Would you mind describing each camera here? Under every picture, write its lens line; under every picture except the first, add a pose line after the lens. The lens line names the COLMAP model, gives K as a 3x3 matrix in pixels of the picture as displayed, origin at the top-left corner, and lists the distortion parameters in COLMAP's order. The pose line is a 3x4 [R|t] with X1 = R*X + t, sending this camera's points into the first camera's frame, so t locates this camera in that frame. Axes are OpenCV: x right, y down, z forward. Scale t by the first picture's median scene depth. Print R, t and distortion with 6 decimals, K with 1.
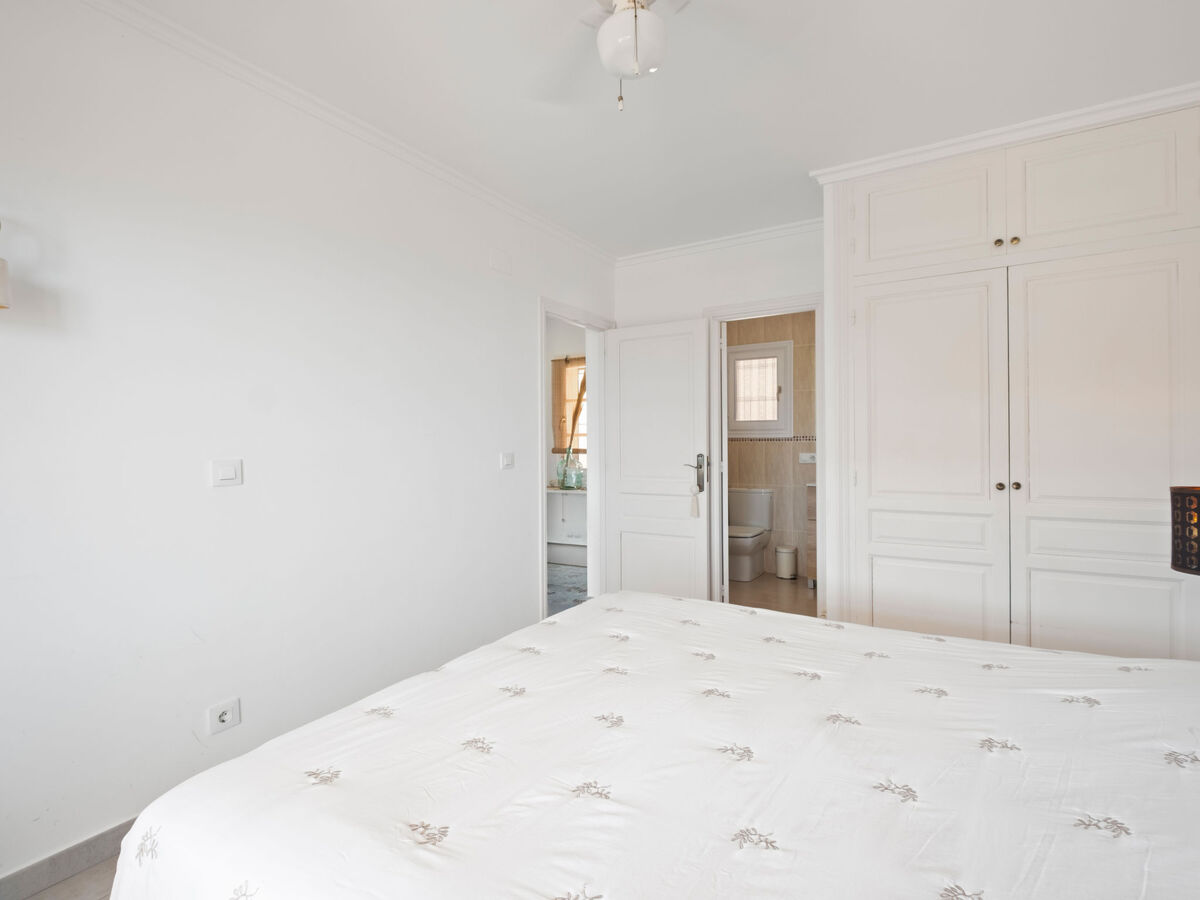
lens RADIAL K [[584.0, 0, 604.1], [0, 584.0, 445.5], [0, 0, 1]] dist [0.009279, -0.008139]
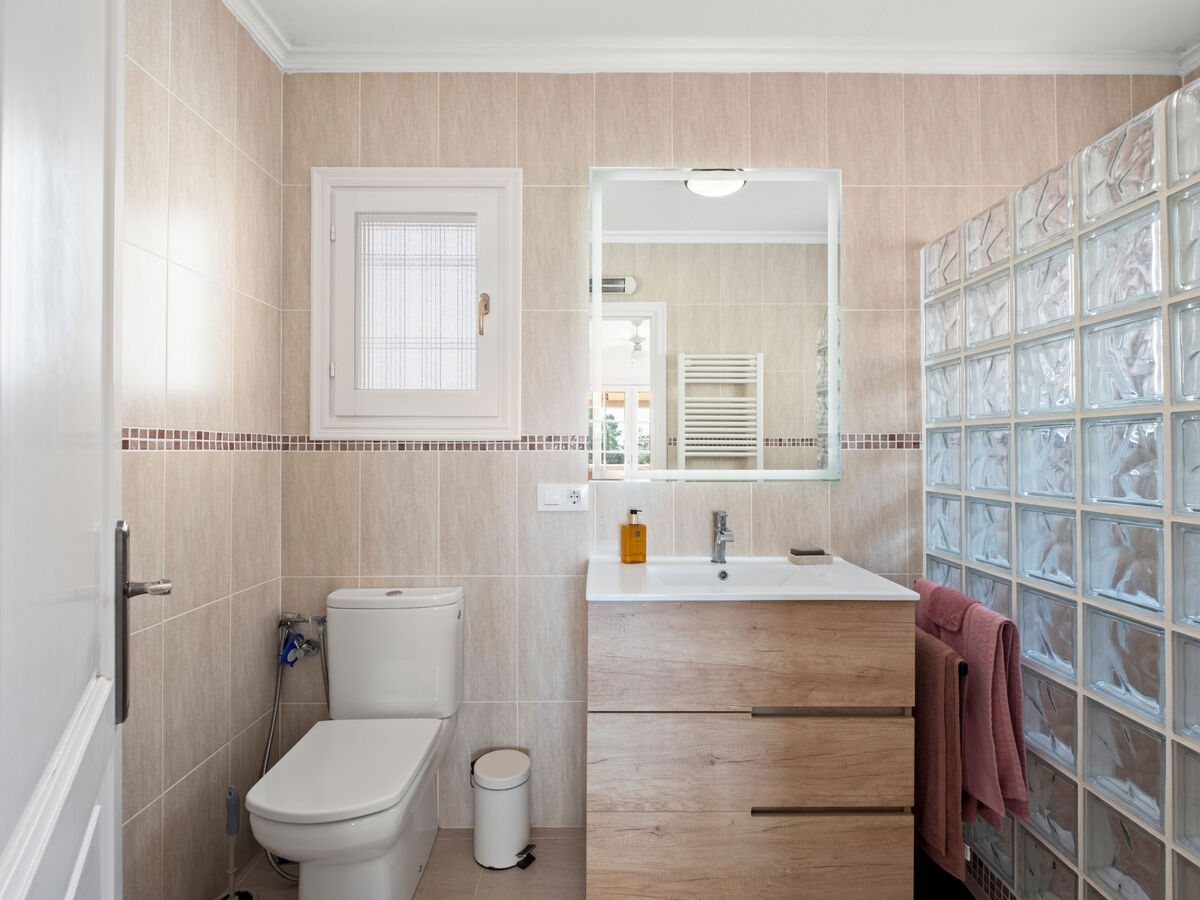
lens RADIAL K [[584.0, 0, 604.1], [0, 584.0, 445.5], [0, 0, 1]] dist [0.009279, -0.008139]
pose [[0.843618, 0.008375, 0.536879, 0.171841], [-0.002663, 0.999931, -0.011413, -0.005981], [-0.536938, 0.008199, 0.843582, 0.663130]]
